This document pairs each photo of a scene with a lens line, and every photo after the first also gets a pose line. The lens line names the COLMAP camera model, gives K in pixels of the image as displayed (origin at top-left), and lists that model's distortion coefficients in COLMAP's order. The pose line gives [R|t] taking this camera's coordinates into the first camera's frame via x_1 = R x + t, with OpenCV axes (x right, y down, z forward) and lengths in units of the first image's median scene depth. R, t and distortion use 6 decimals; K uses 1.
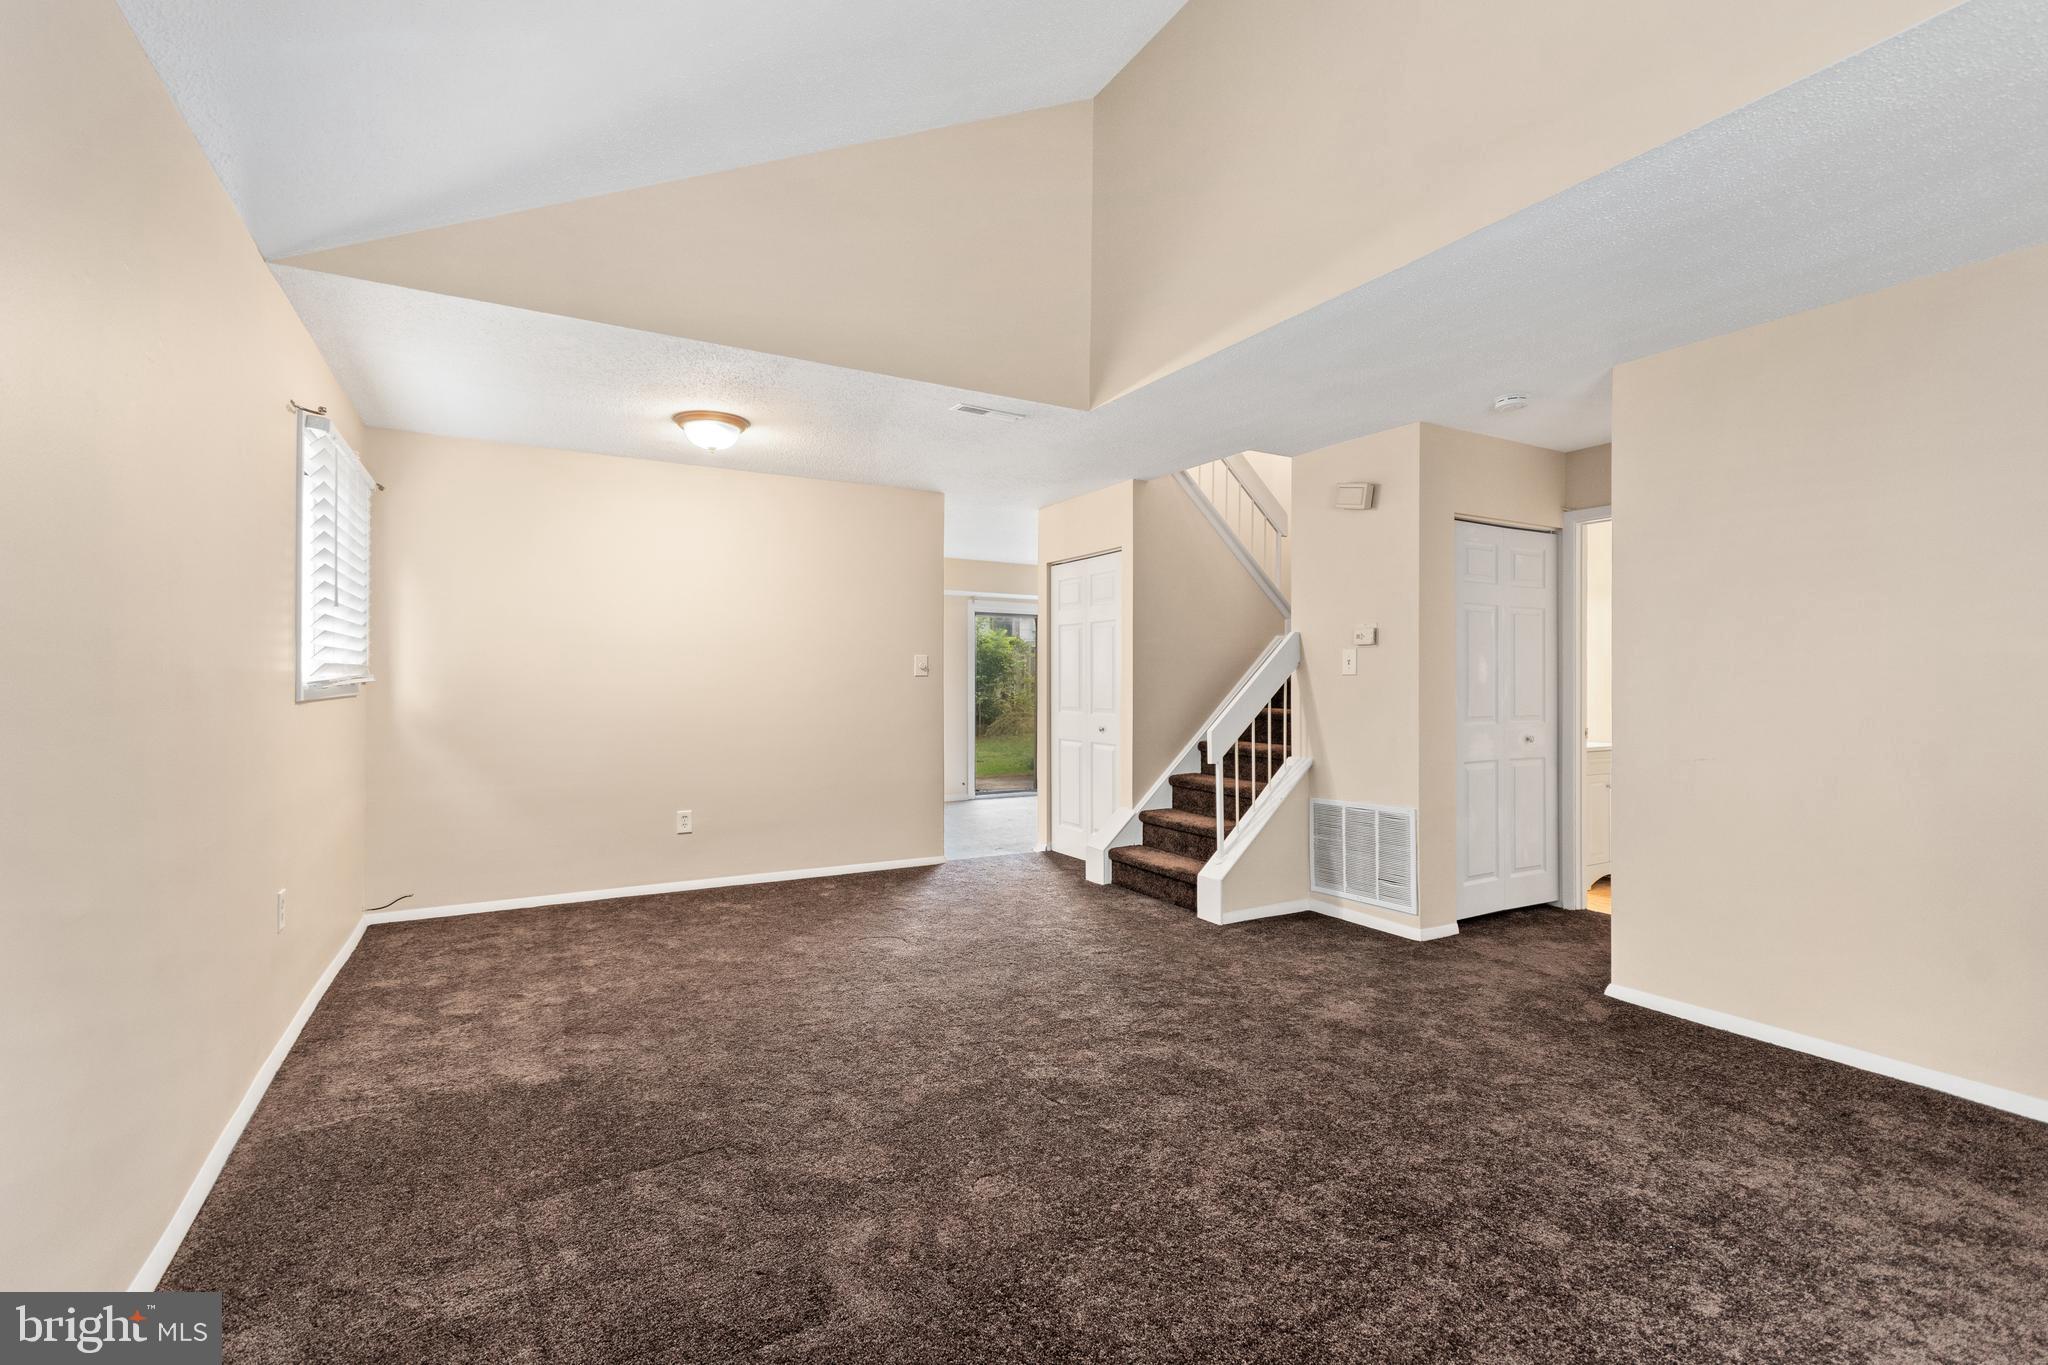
lens RADIAL K [[906.6, 0, 1030.9], [0, 906.6, 630.6], [0, 0, 1]] dist [0.000146, 0.000052]
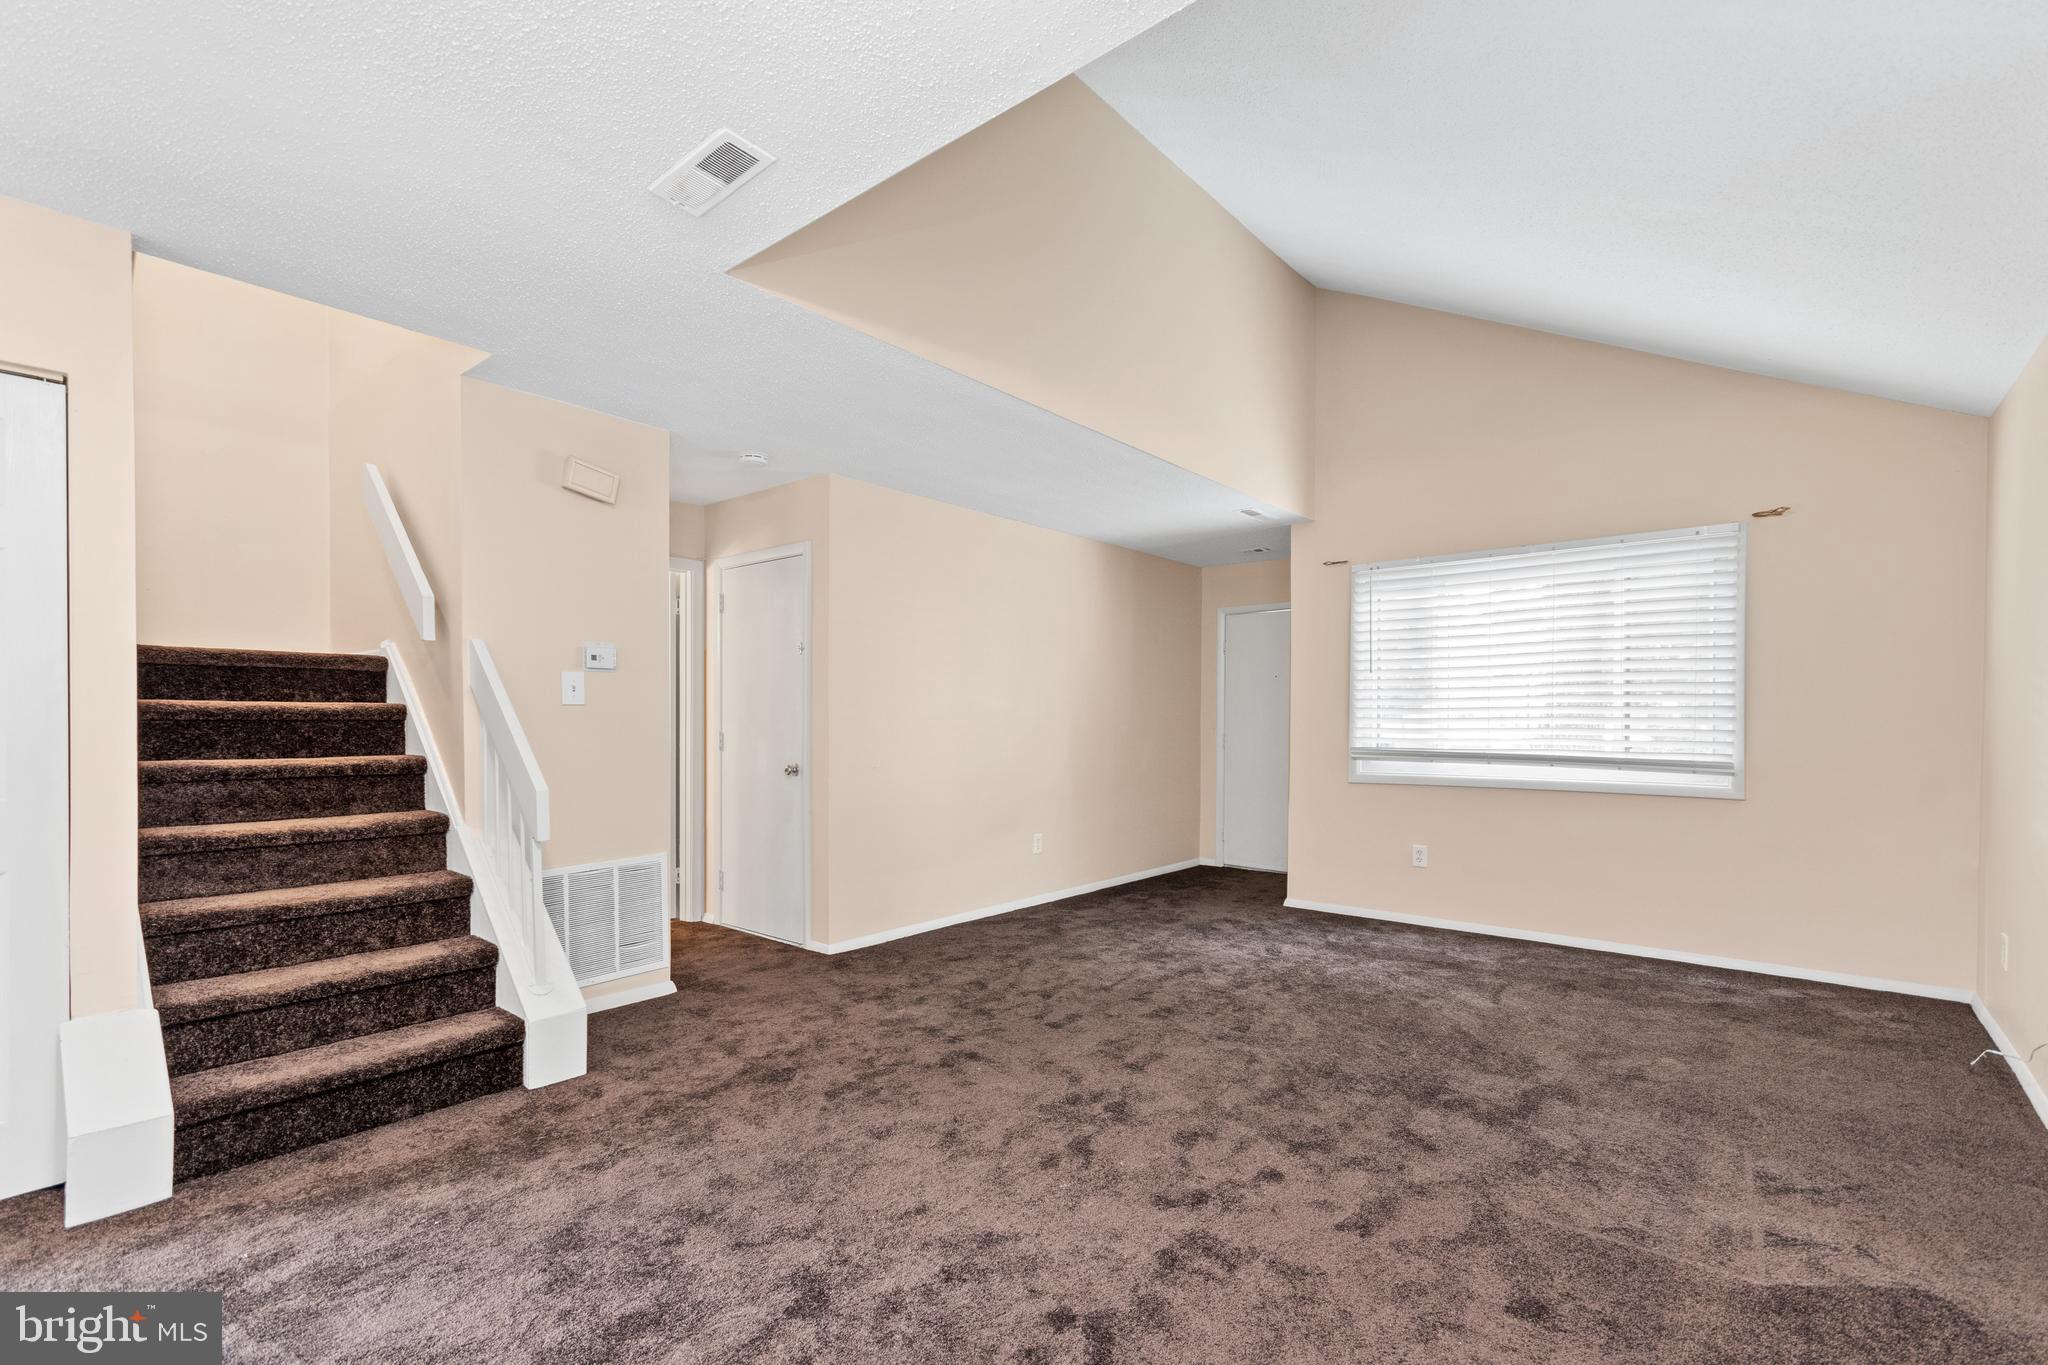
lens RADIAL K [[903.7, 0, 1017.9], [0, 903.7, 703.5], [0, 0, 1]] dist [0.002227, 0.000413]
pose [[-0.336089, 0.013801, 0.941729, -0.600795], [-0.055765, 0.997847, -0.034525, 0.061043], [-0.940178, -0.064119, -0.334596, 1.047931]]
